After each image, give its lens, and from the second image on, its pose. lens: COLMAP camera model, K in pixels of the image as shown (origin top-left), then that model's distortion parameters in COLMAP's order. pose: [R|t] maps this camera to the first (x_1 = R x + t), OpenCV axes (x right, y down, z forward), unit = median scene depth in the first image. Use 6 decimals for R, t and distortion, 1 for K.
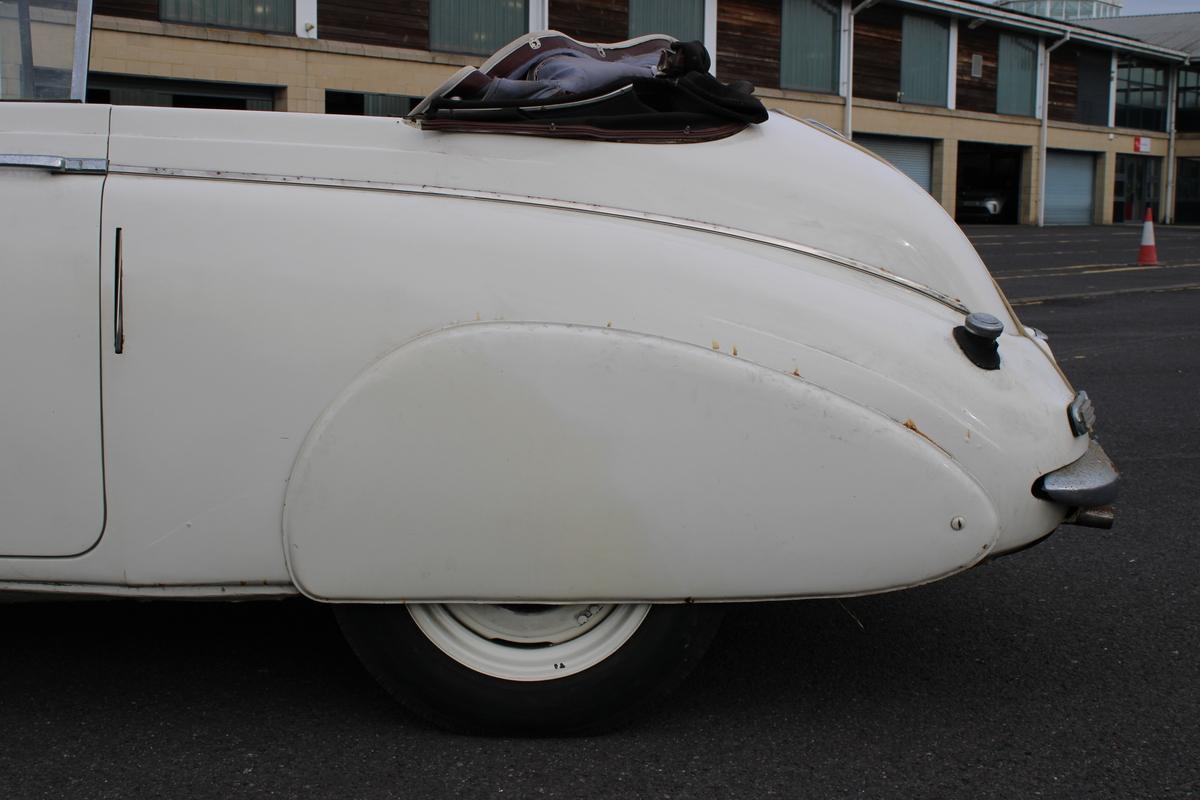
lens RADIAL K [[1615.8, 0, 600.4], [0, 1615.8, 408.5], [0, 0, 1]] dist [-0.030347, 0.000000]
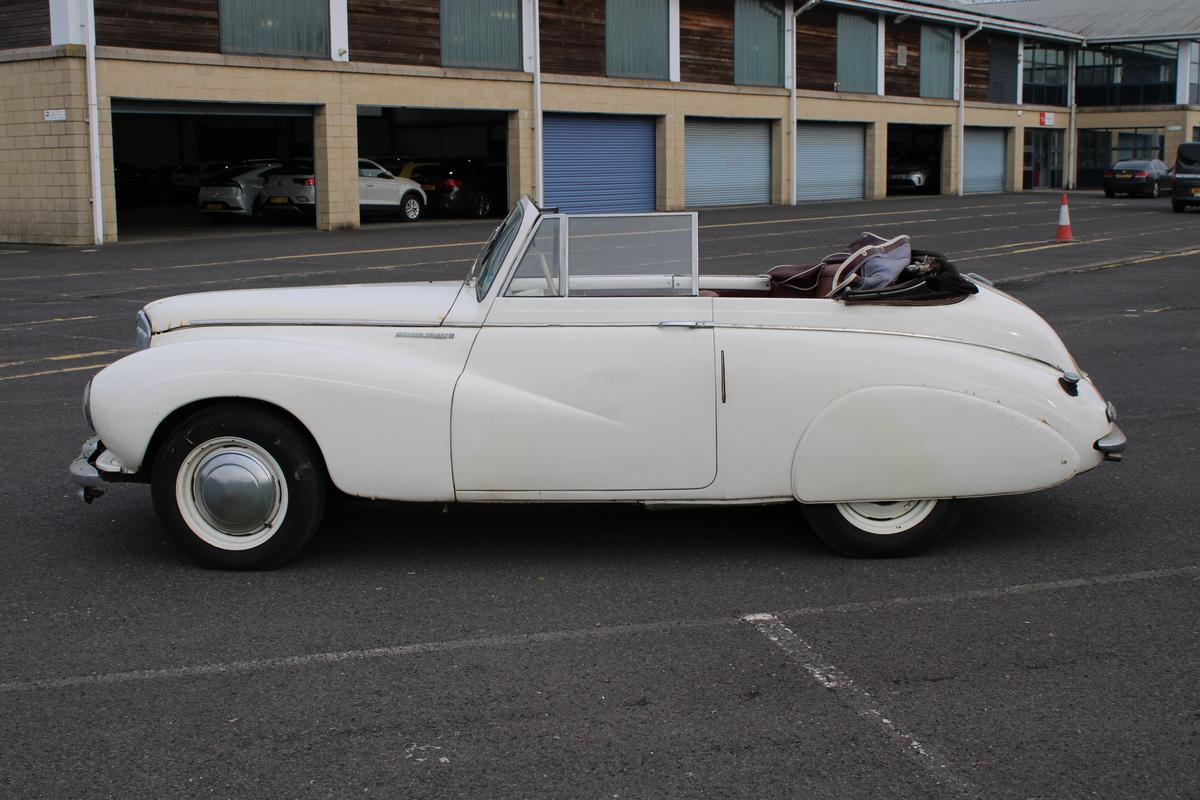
lens RADIAL K [[1572.5, 0, 597.6], [0, 1572.5, 393.1], [0, 0, 1]] dist [-0.032715, 0.000000]
pose [[0.998324, -0.031385, 0.048621, -0.066766], [0.030408, 0.999323, 0.020707, -0.011421], [-0.049238, -0.019194, 0.998603, -0.148373]]
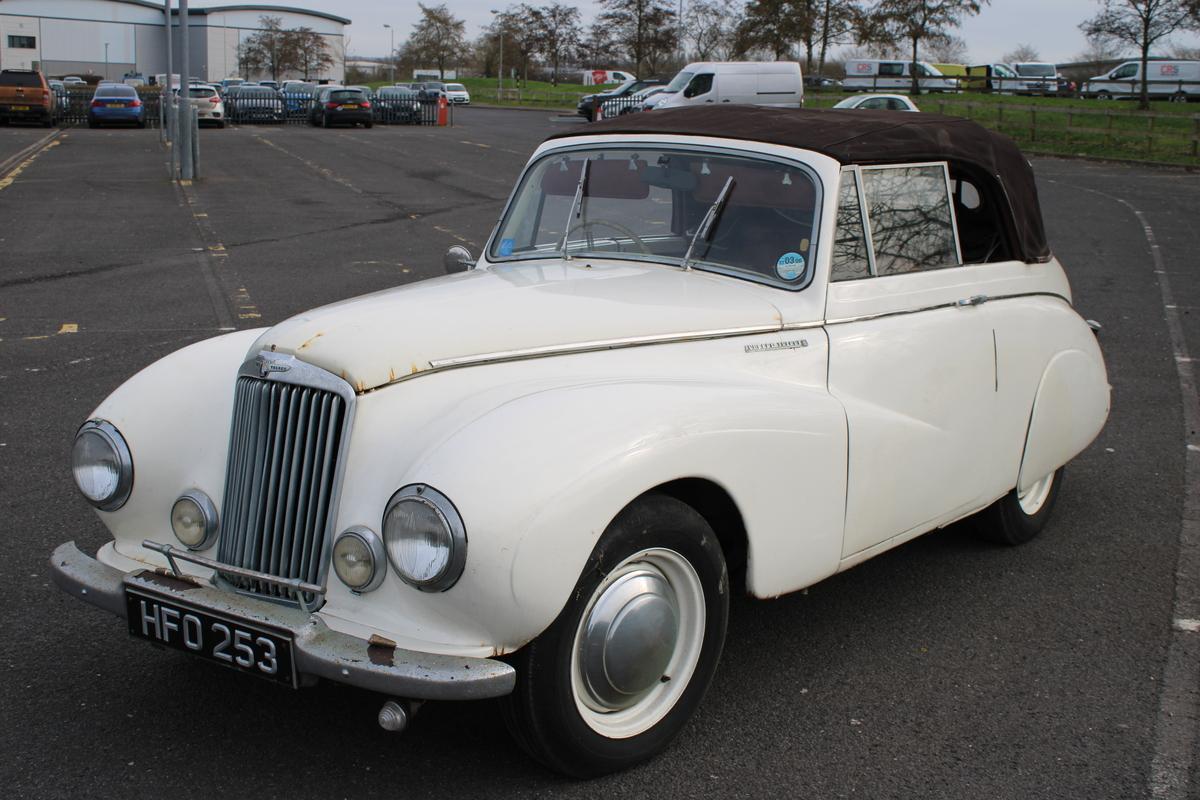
lens RADIAL K [[1615.8, 0, 619.7], [0, 1615.8, 394.7], [0, 0, 1]] dist [-0.030347, 0.000000]
pose [[0.562970, -0.152234, 0.812336, -0.244299], [0.088501, 0.988342, 0.123884, -0.035571], [-0.821725, 0.002150, 0.569880, 0.026744]]
